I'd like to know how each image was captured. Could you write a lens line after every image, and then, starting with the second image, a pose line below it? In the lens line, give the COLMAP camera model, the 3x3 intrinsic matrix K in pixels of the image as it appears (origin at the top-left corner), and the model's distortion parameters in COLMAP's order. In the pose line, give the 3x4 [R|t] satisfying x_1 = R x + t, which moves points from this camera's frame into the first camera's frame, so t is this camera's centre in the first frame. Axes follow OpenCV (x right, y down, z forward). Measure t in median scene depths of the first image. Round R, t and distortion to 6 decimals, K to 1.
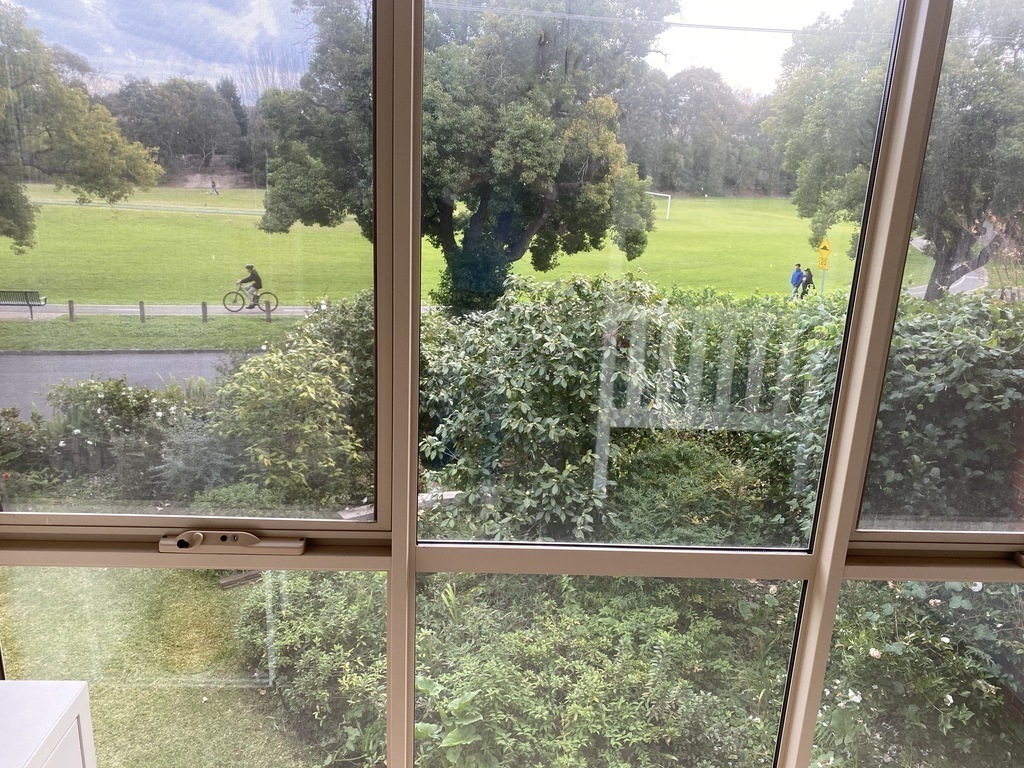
lens RADIAL K [[787.9, 0, 515.0], [0, 787.9, 389.6], [0, 0, 1]] dist [0.048796, -0.060043]
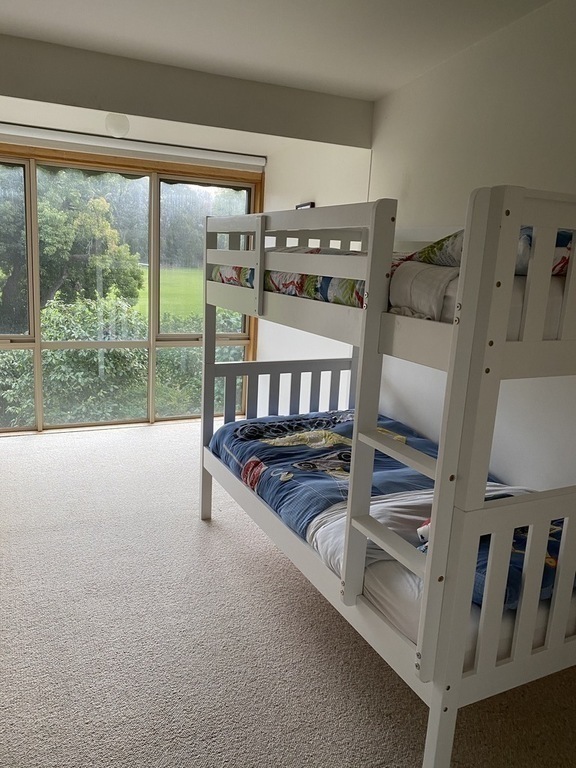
lens RADIAL K [[590.9, 0, 284.0], [0, 590.9, 384.5], [0, 0, 1]] dist [0.048796, -0.060043]
pose [[0.925635, -0.071840, 0.371536, -0.011733], [0.088668, 0.995657, -0.028386, 0.056731], [-0.367883, 0.059218, 0.927985, -0.197317]]
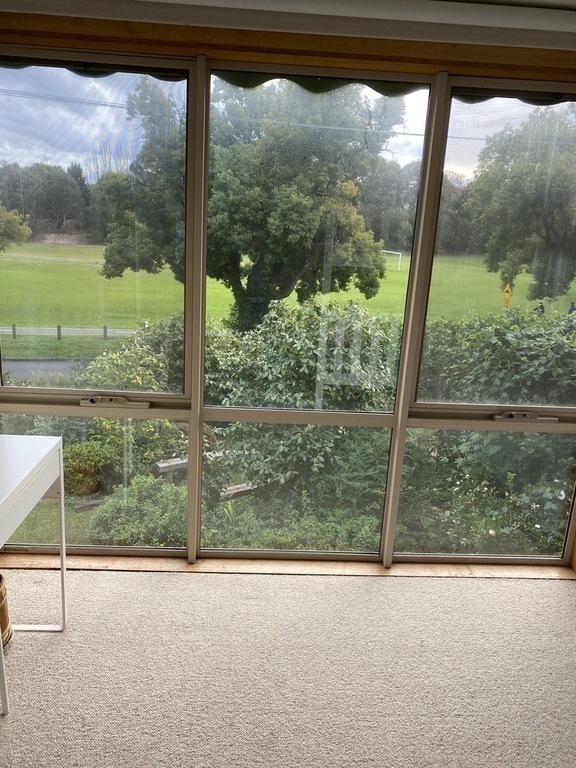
lens RADIAL K [[590.9, 0, 286.6], [0, 590.9, 382.8], [0, 0, 1]] dist [0.048796, -0.060043]
pose [[0.999921, 0.012534, 0.000185, 0.008925], [-0.012526, 0.999616, -0.024698, 0.016733], [-0.000494, 0.024694, 0.999695, -0.053787]]
